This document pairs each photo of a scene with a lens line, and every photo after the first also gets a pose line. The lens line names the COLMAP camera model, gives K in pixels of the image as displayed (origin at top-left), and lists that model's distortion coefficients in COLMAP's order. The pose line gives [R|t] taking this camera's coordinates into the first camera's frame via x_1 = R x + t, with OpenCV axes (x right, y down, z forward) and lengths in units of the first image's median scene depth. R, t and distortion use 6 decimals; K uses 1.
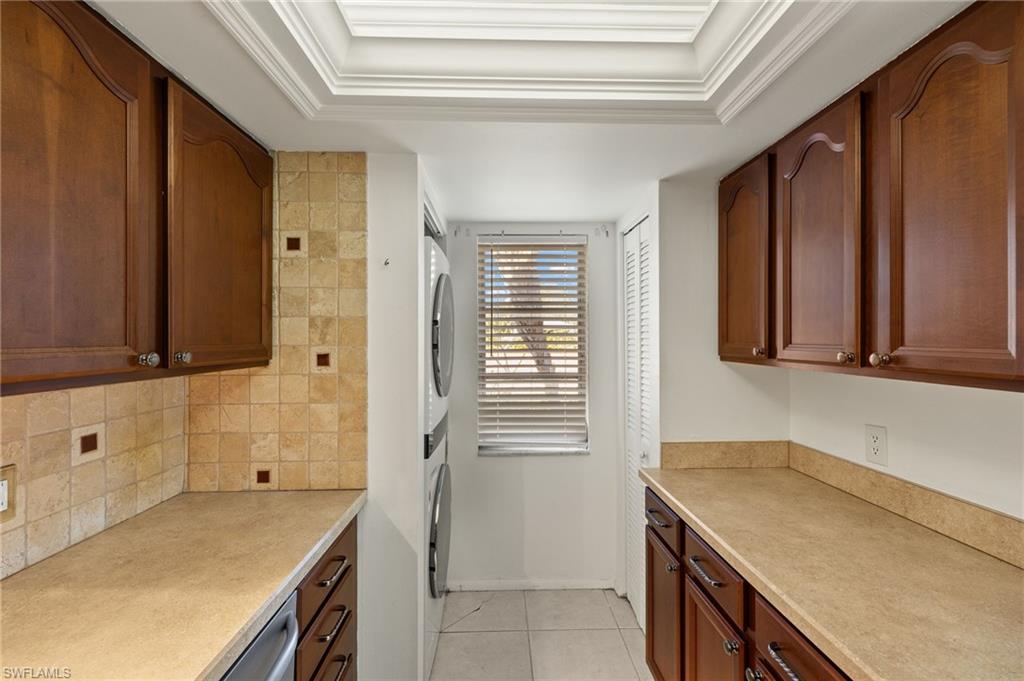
lens RADIAL K [[430.8, 0, 508.6], [0, 430.8, 340.3], [0, 0, 1]] dist [-0.000732, -0.000754]
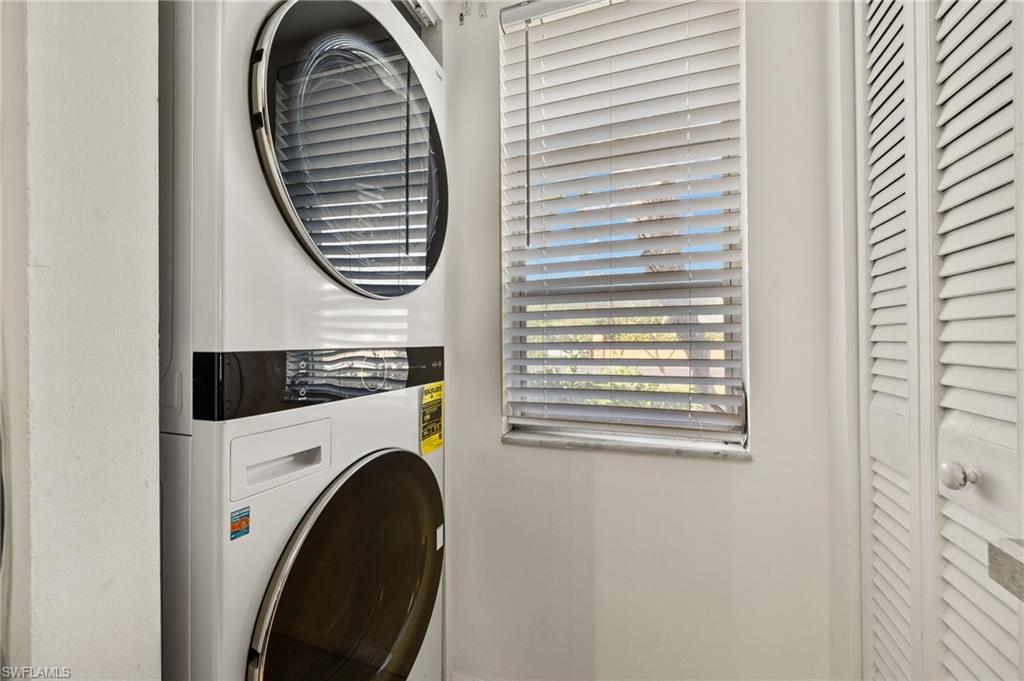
lens RADIAL K [[430.8, 0, 506.0], [0, 430.8, 335.0], [0, 0, 1]] dist [-0.000732, -0.000754]
pose [[0.942800, -0.005860, -0.333307, 0.170216], [0.003170, 0.999958, -0.008613, 0.240136], [0.333343, 0.007064, 0.942779, 0.859542]]
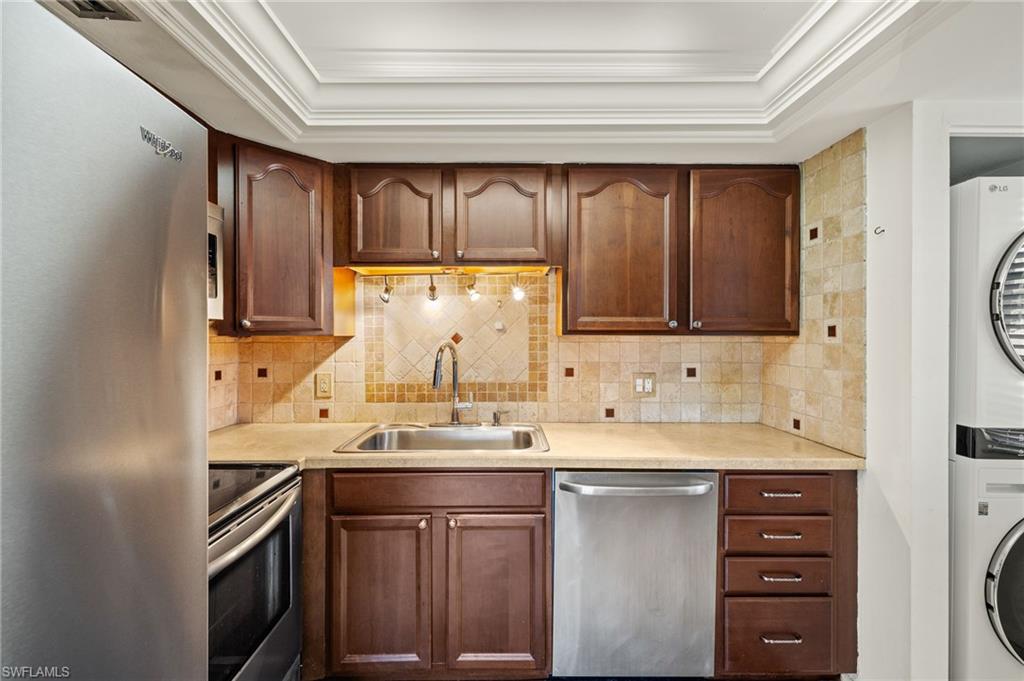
lens RADIAL K [[430.8, 0, 516.1], [0, 430.8, 335.0], [0, 0, 1]] dist [-0.000732, -0.000754]
pose [[-0.008891, 0.002327, -0.999958, 0.696982], [-0.005068, 0.999984, 0.002372, 0.057248], [0.999948, 0.005089, -0.008879, 0.189729]]
